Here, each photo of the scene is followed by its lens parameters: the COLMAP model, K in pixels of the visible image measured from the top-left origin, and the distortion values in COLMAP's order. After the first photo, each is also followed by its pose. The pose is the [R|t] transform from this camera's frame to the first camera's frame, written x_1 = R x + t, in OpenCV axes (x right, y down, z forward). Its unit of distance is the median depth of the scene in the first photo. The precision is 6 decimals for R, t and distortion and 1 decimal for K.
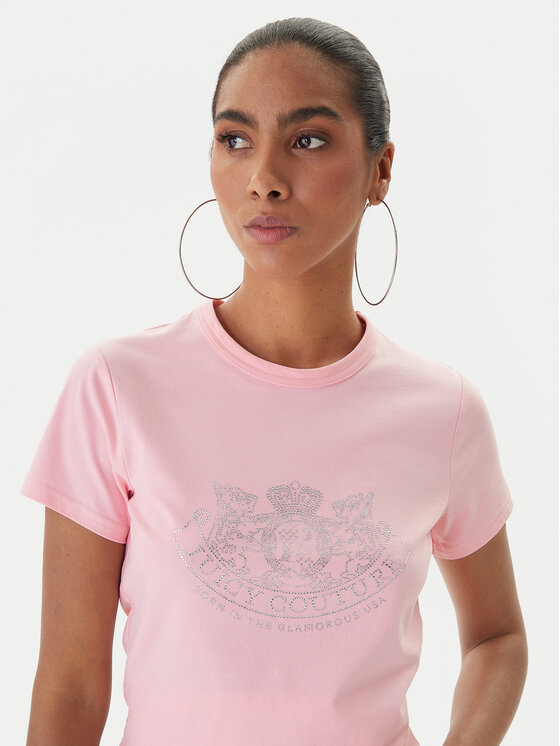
lens RADIAL K [[959.9, 0, 280.0], [0, 959.9, 373.0], [0, 0, 1]] dist [-0.018547, -0.024633]
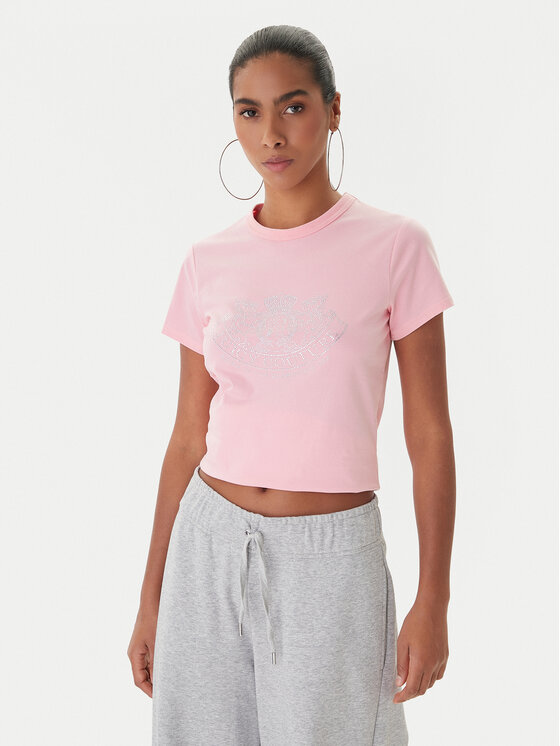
lens RADIAL K [[1060.1, 0, 280.0], [0, 1060.1, 373.0], [0, 0, 1]] dist [0.022230, 0.033416]
pose [[0.986386, -0.163756, 0.015061, -0.095643], [0.155496, 0.958583, 0.238622, -0.238756], [-0.053513, -0.233031, 0.970996, -0.943805]]
